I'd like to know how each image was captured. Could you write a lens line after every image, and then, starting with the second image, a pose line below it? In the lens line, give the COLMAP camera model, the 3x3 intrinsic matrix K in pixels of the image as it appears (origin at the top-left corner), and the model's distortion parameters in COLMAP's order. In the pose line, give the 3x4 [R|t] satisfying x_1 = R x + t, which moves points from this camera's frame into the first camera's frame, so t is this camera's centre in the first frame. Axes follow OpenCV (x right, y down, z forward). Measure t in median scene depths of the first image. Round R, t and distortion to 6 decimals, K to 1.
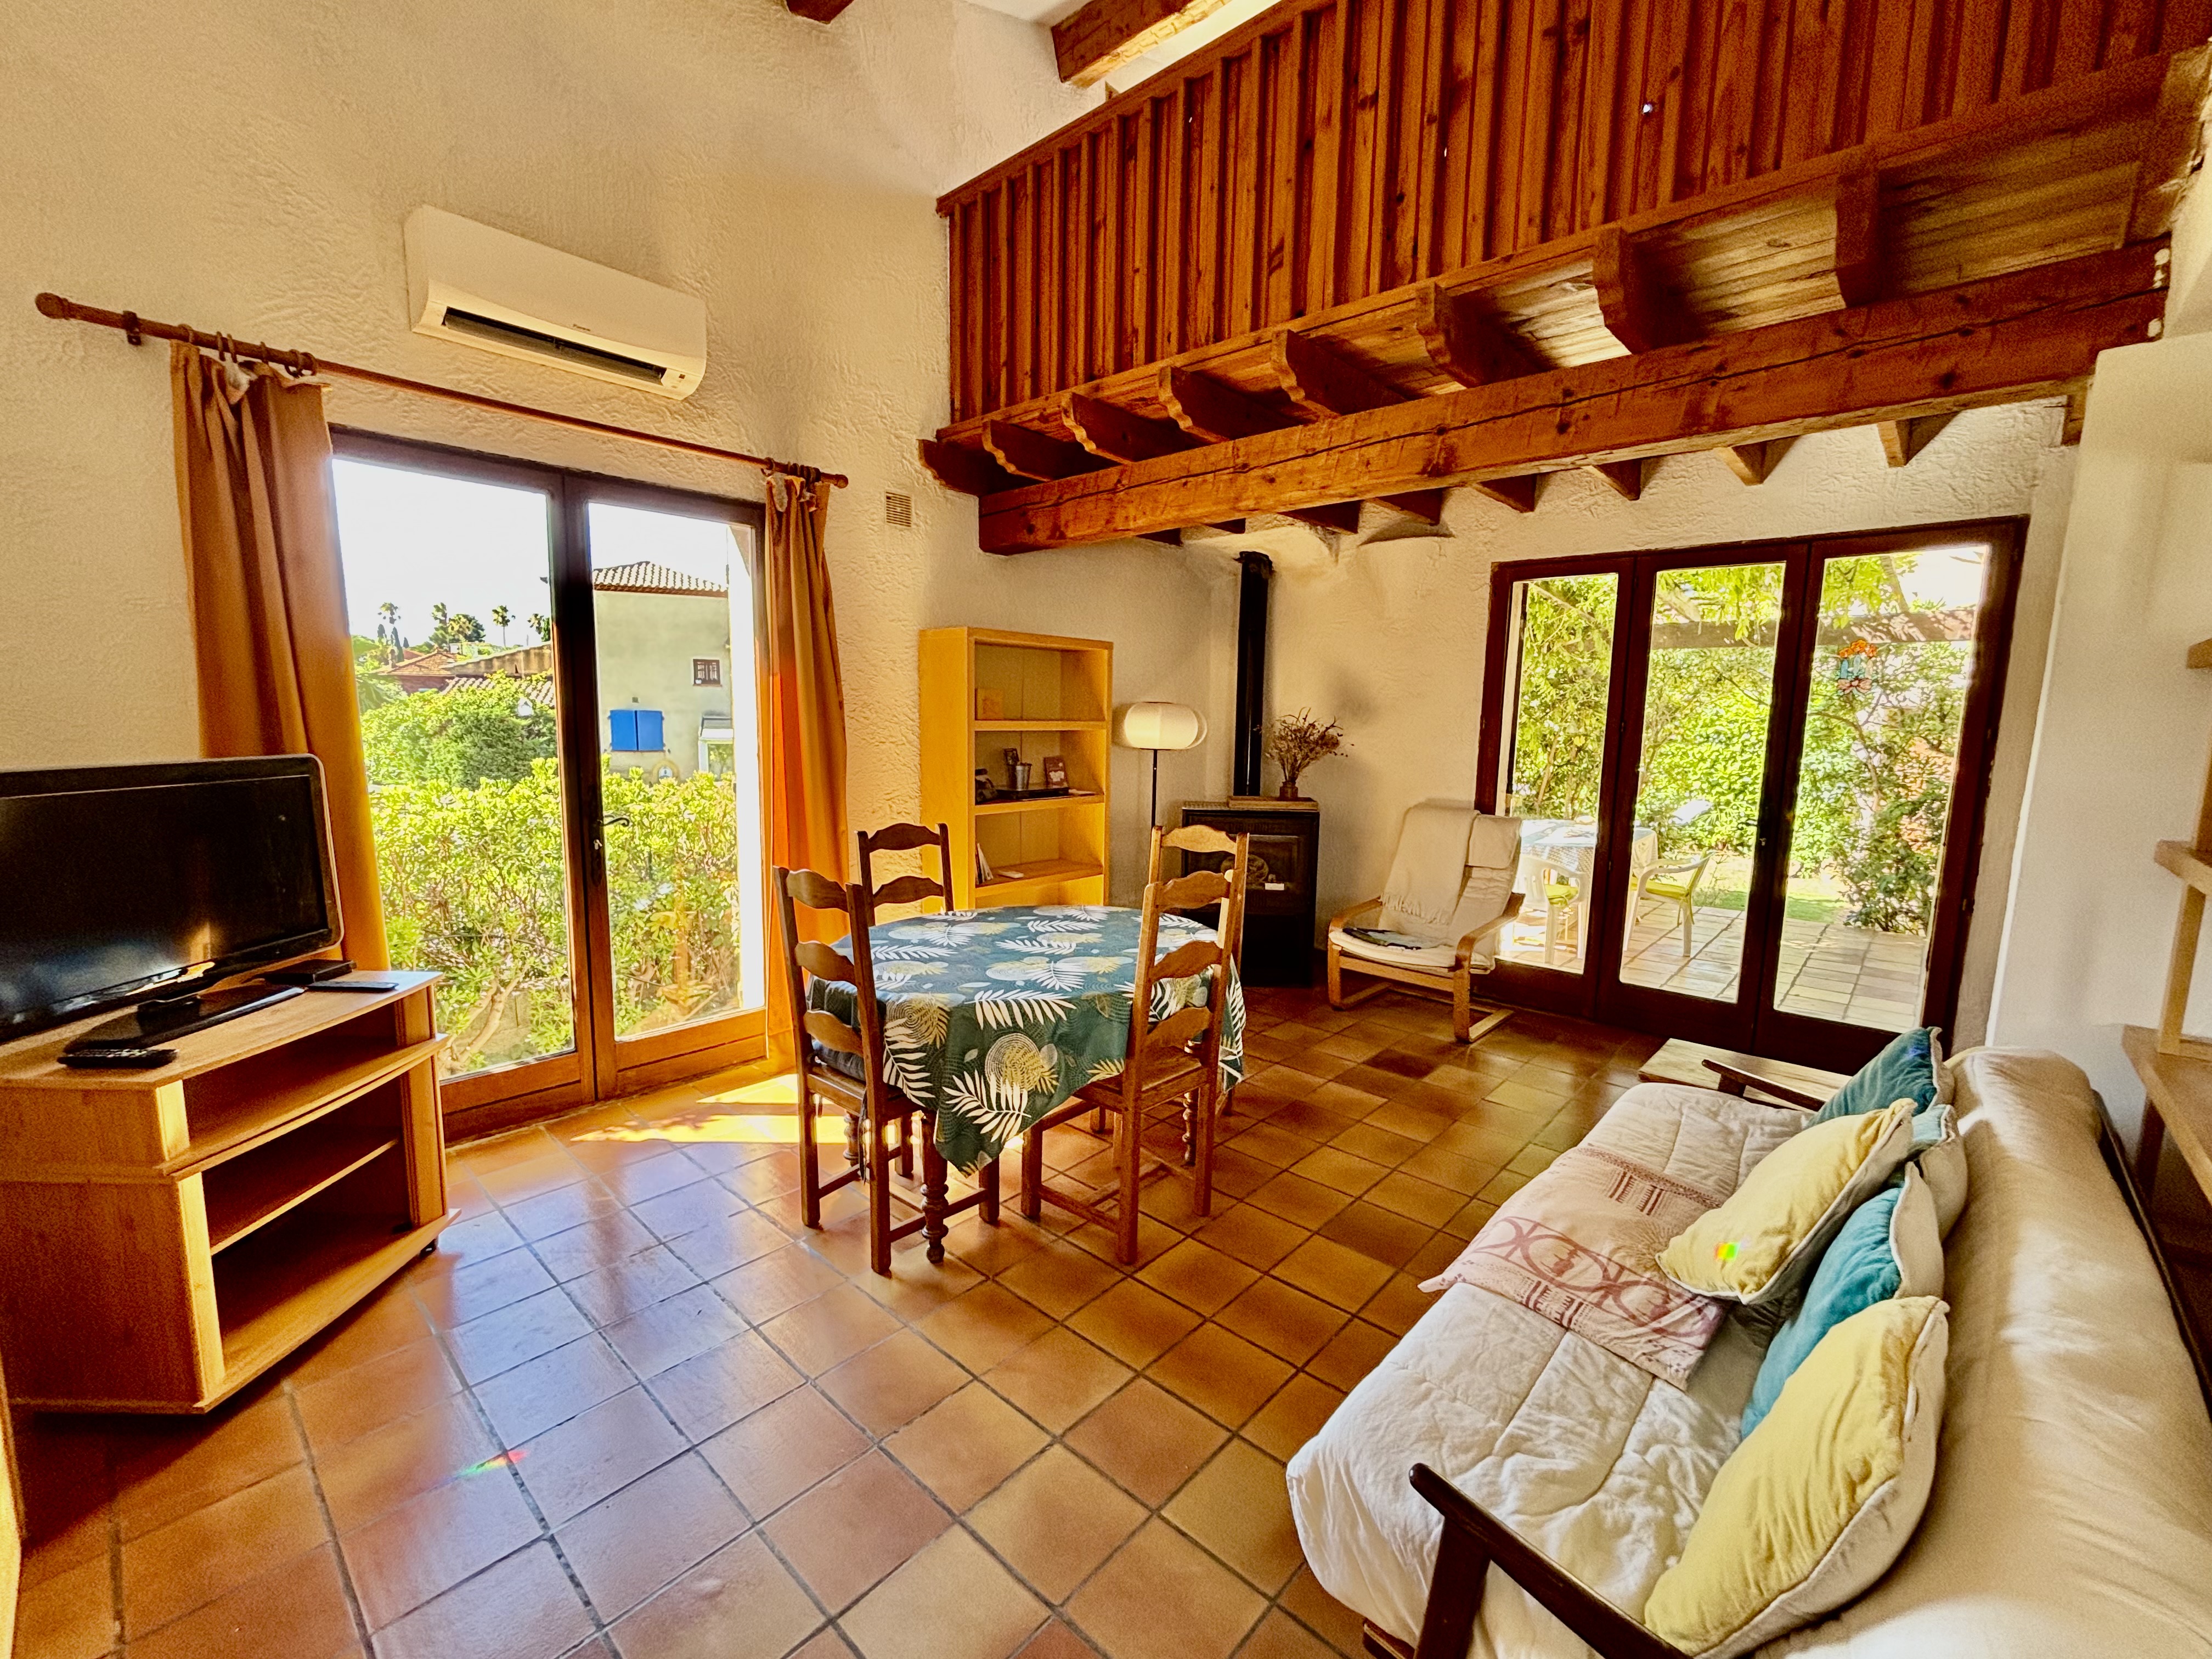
lens RADIAL K [[927.7, 0, 1106.0], [0, 927.7, 829.5], [0, 0, 1]] dist [-0.000935, -0.000088]
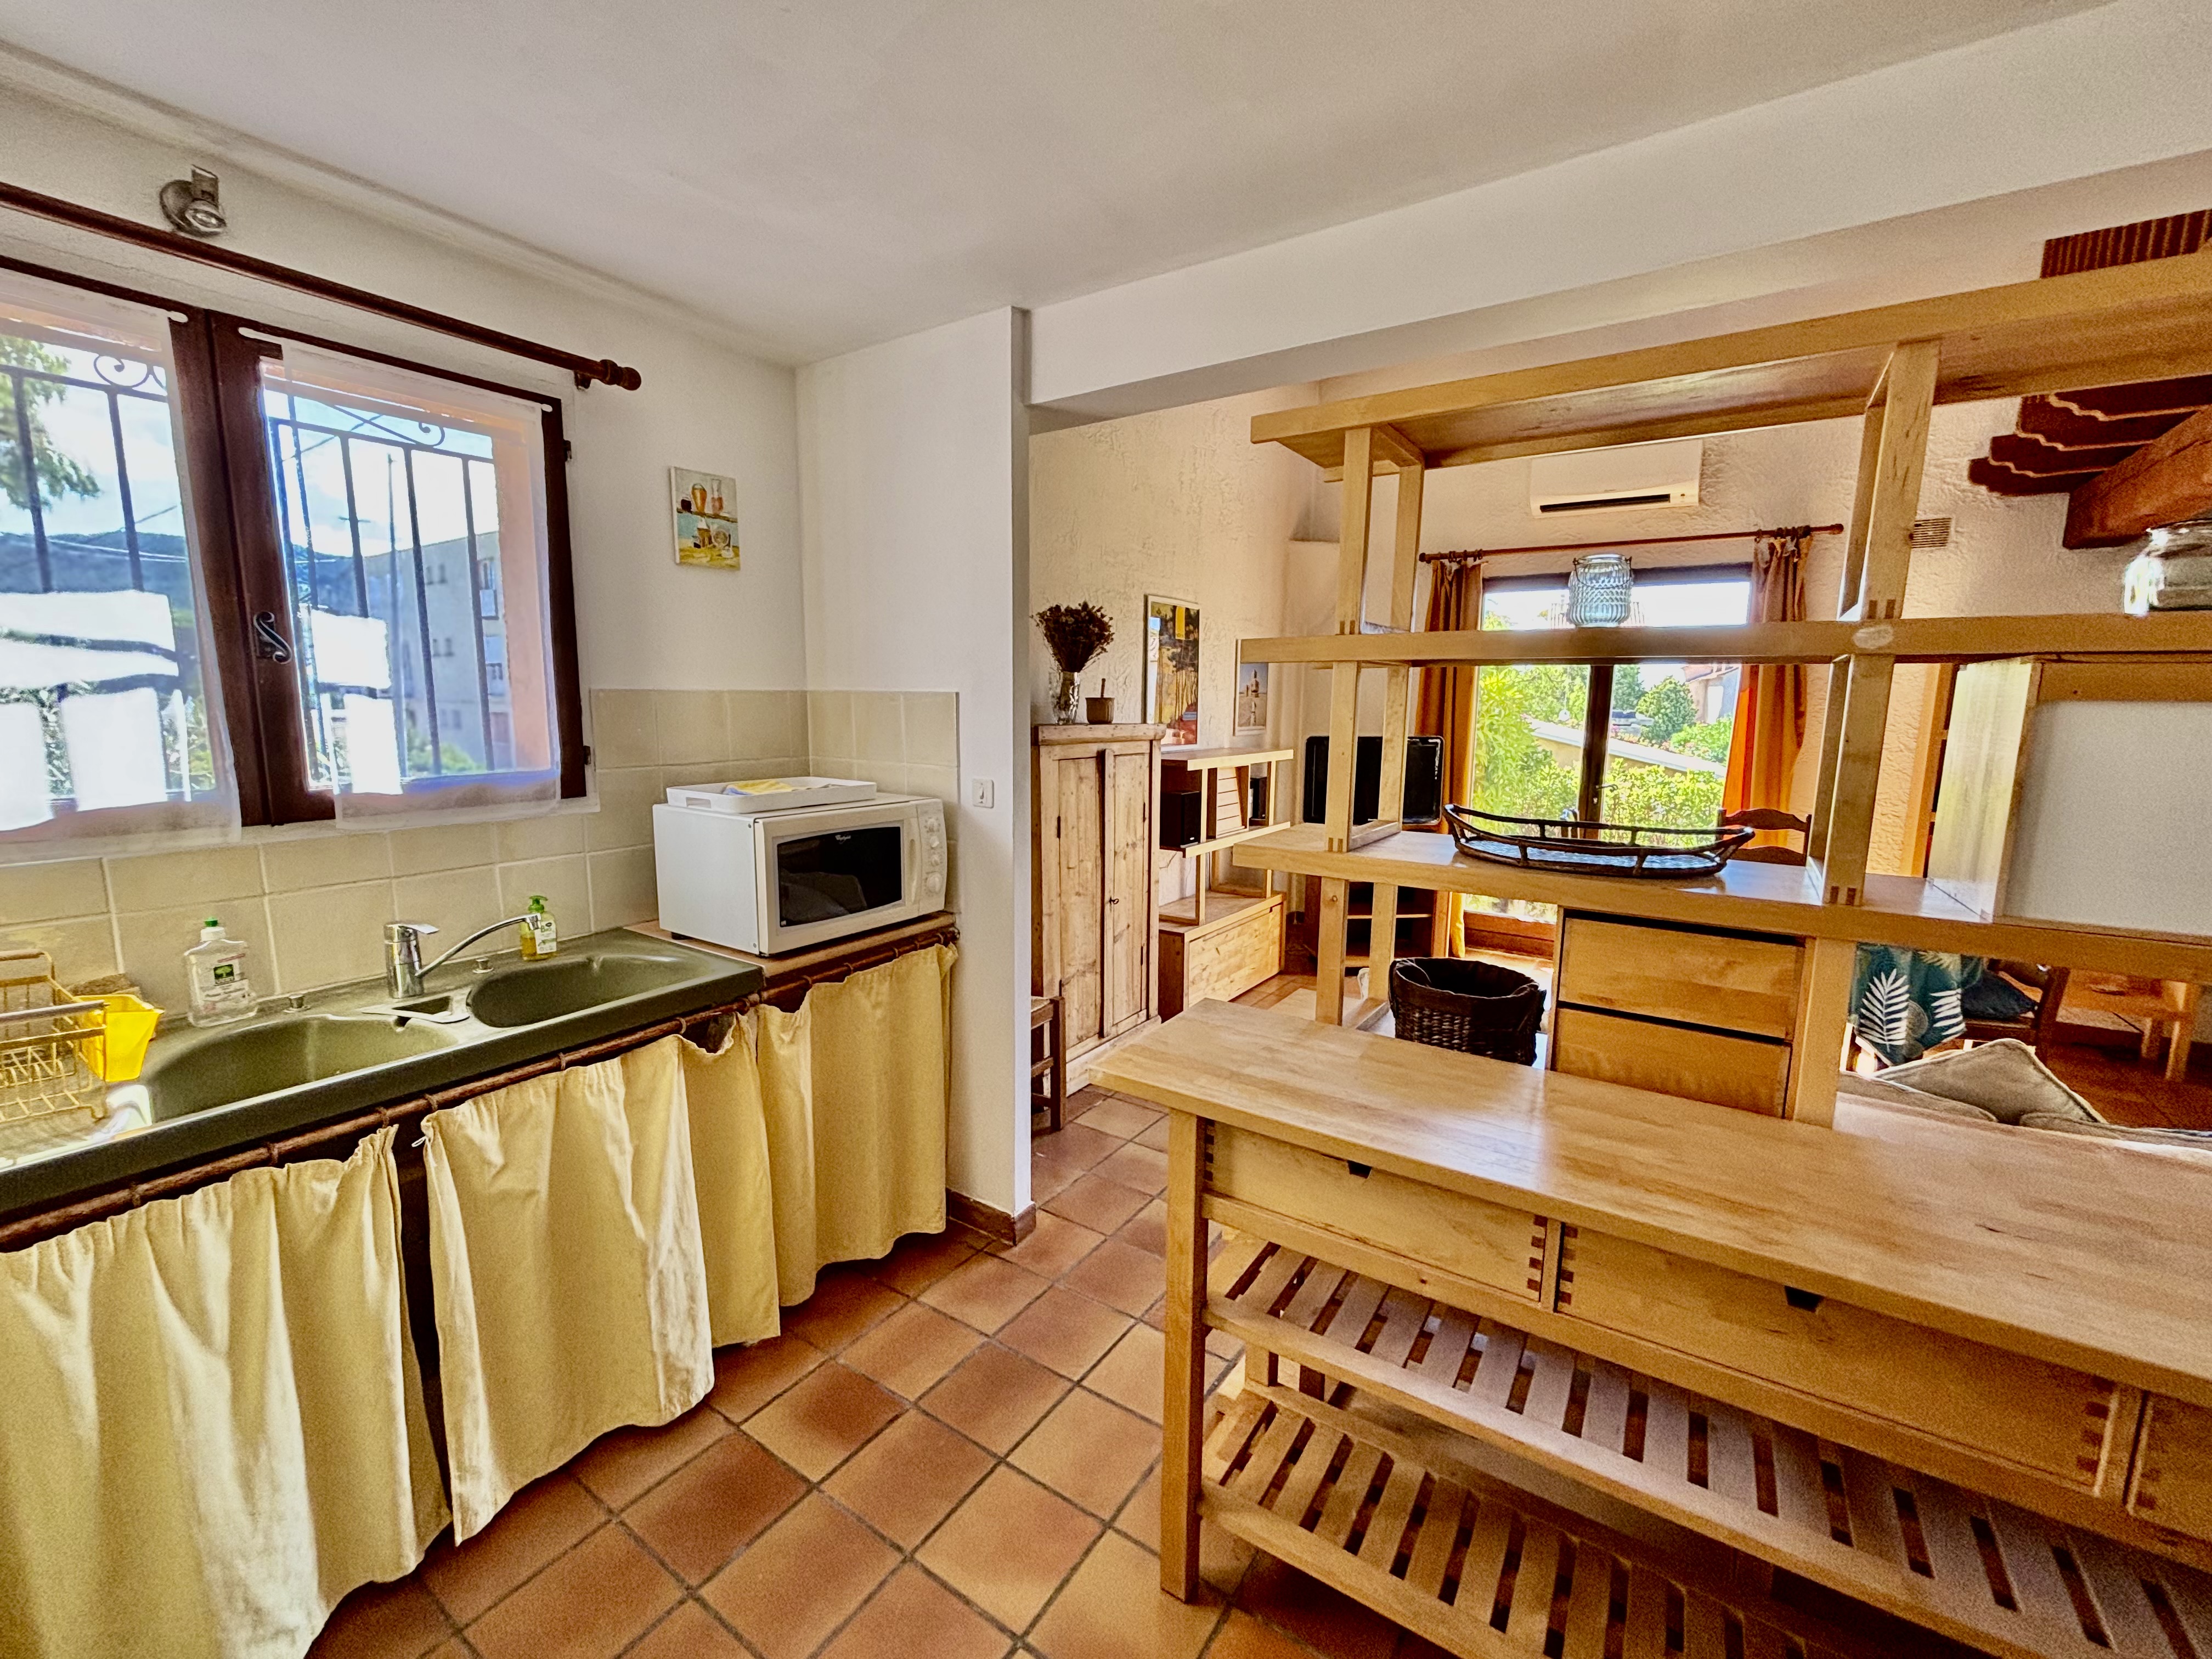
lens RADIAL K [[900.5, 0, 1112.2], [0, 900.5, 830.7], [0, 0, 1]] dist [-0.009866, -0.000178]
pose [[0.144338, 0.128727, -0.981120, 0.808266], [-0.131333, 0.985223, 0.109945, 0.004820], [0.980774, 0.112984, 0.159111, -0.060238]]
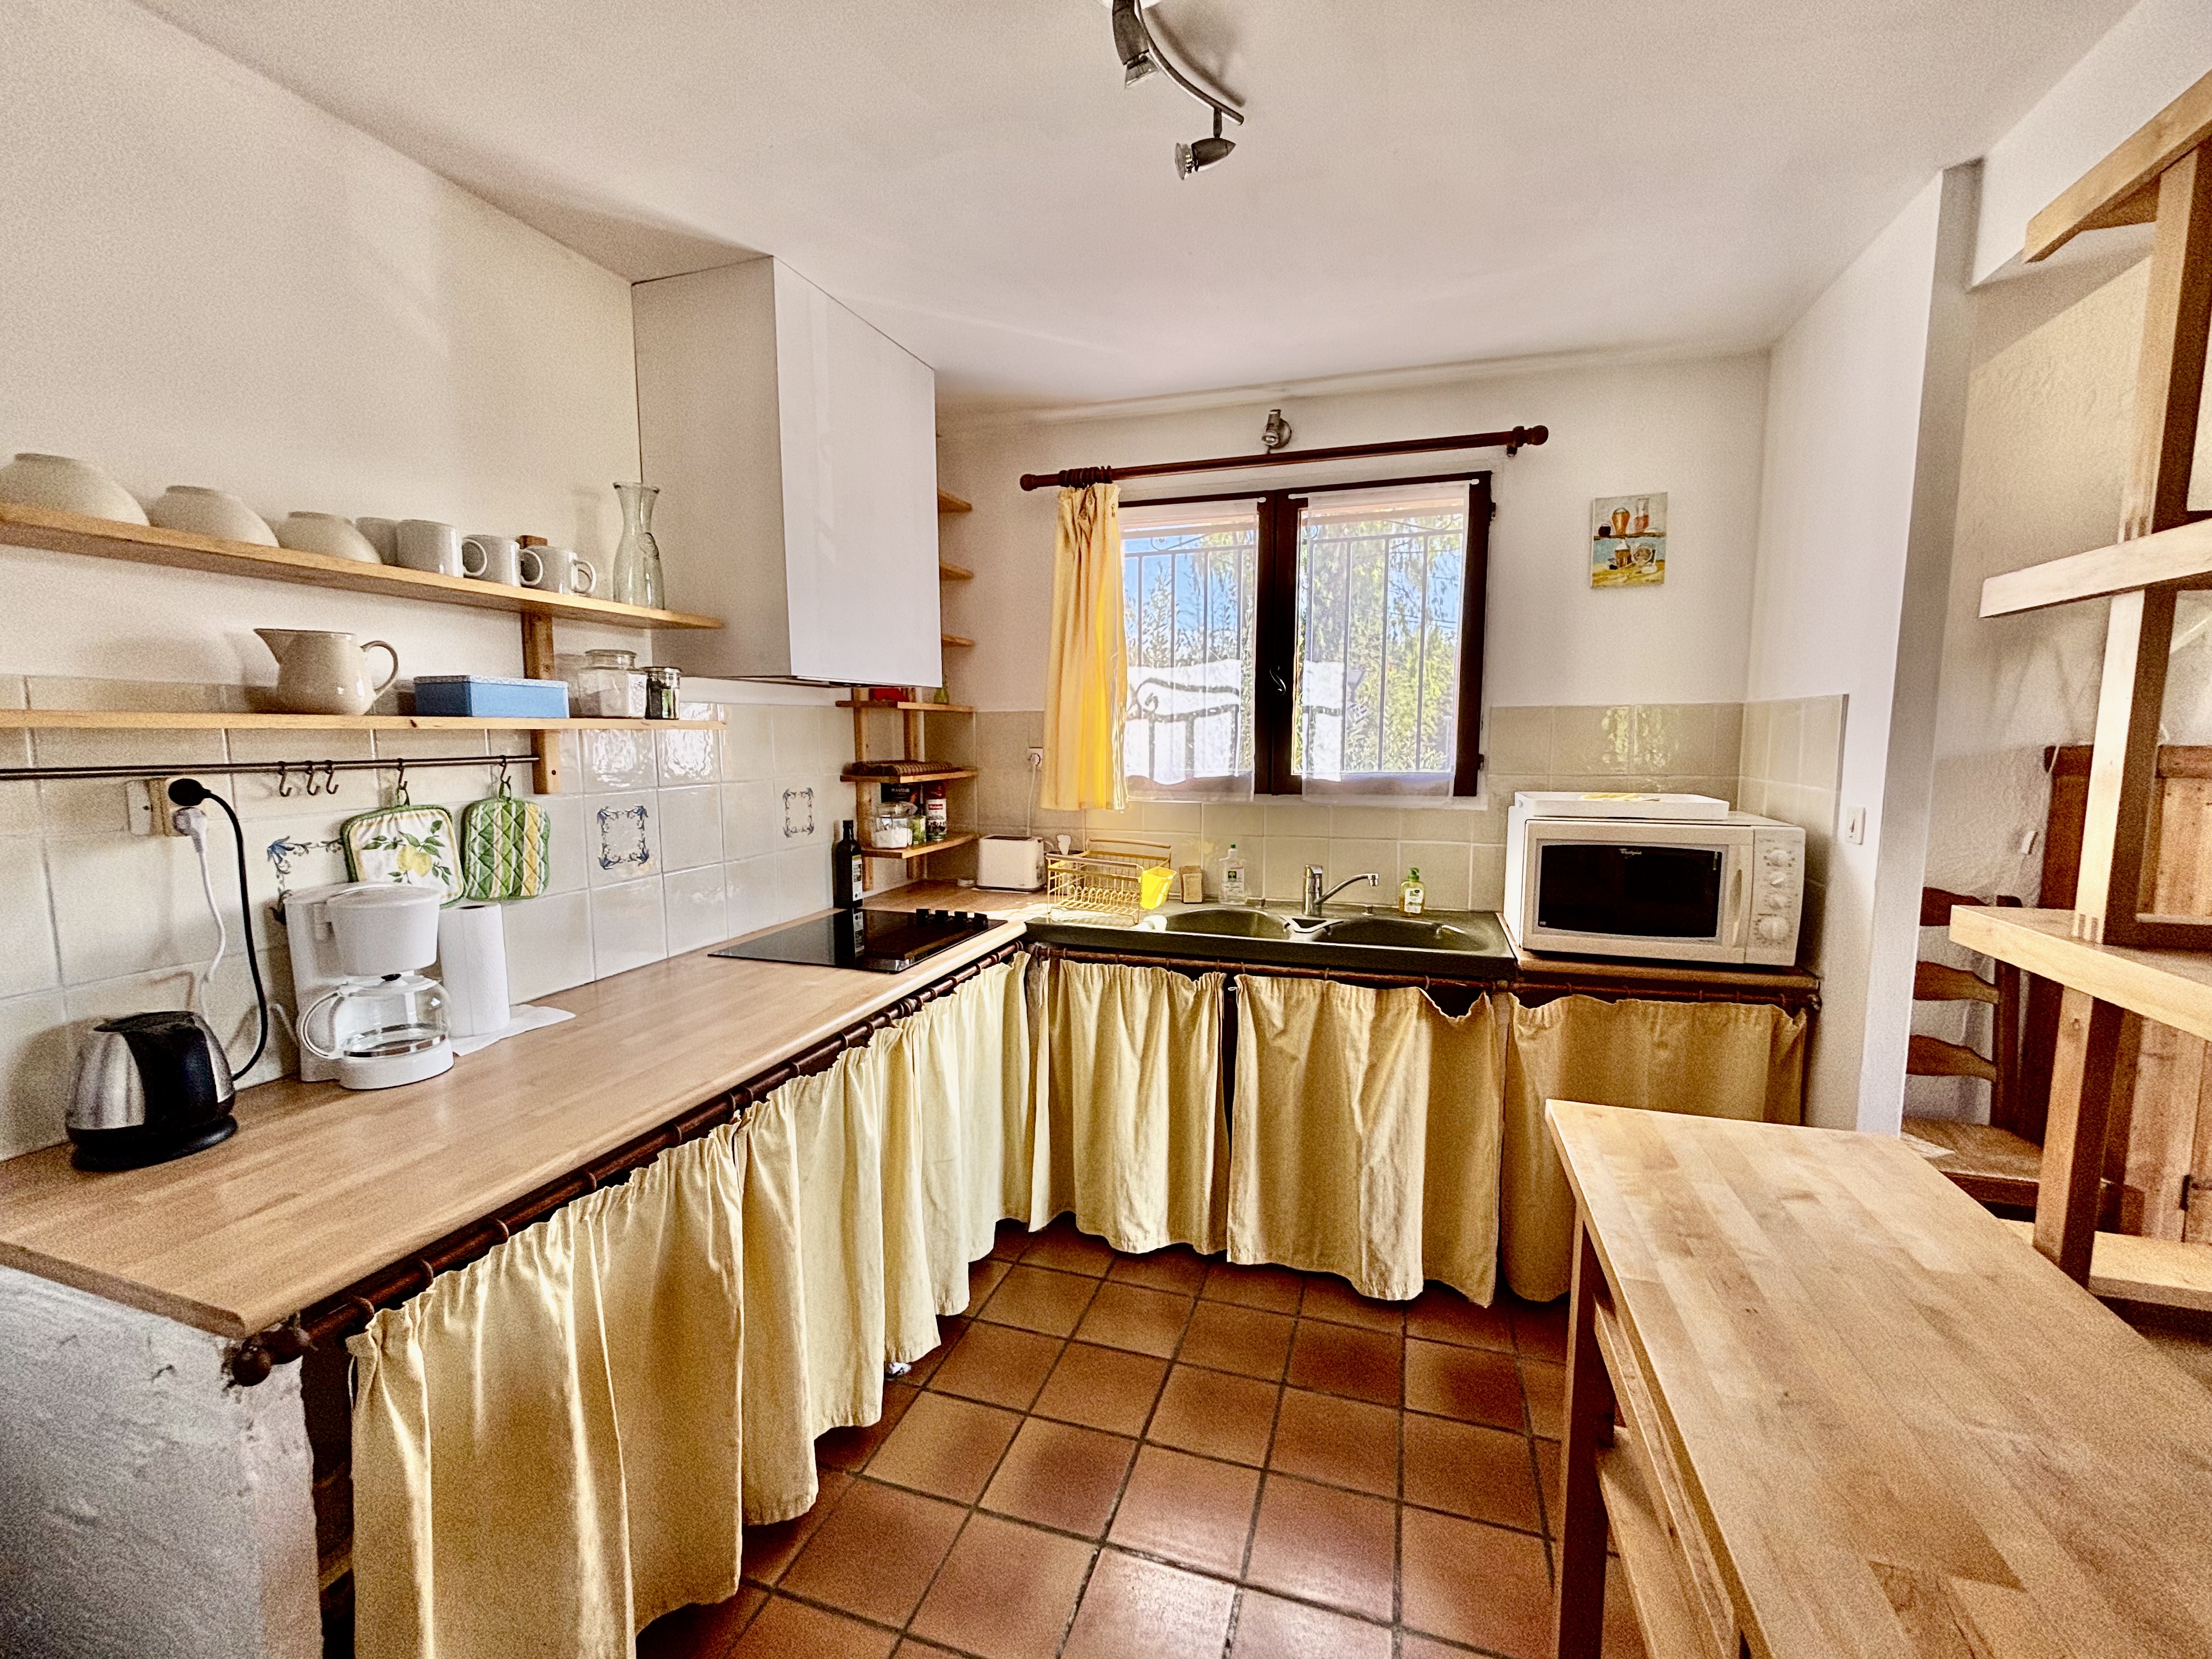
lens RADIAL K [[894.5, 0, 1095.4], [0, 894.5, 835.3], [0, 0, 1]] dist [-0.023374, -0.000336]
pose [[-0.917233, 0.028322, -0.397343, 0.721819], [-0.063590, 0.974268, 0.216237, -0.011979], [0.393243, 0.223607, -0.891830, 0.241505]]
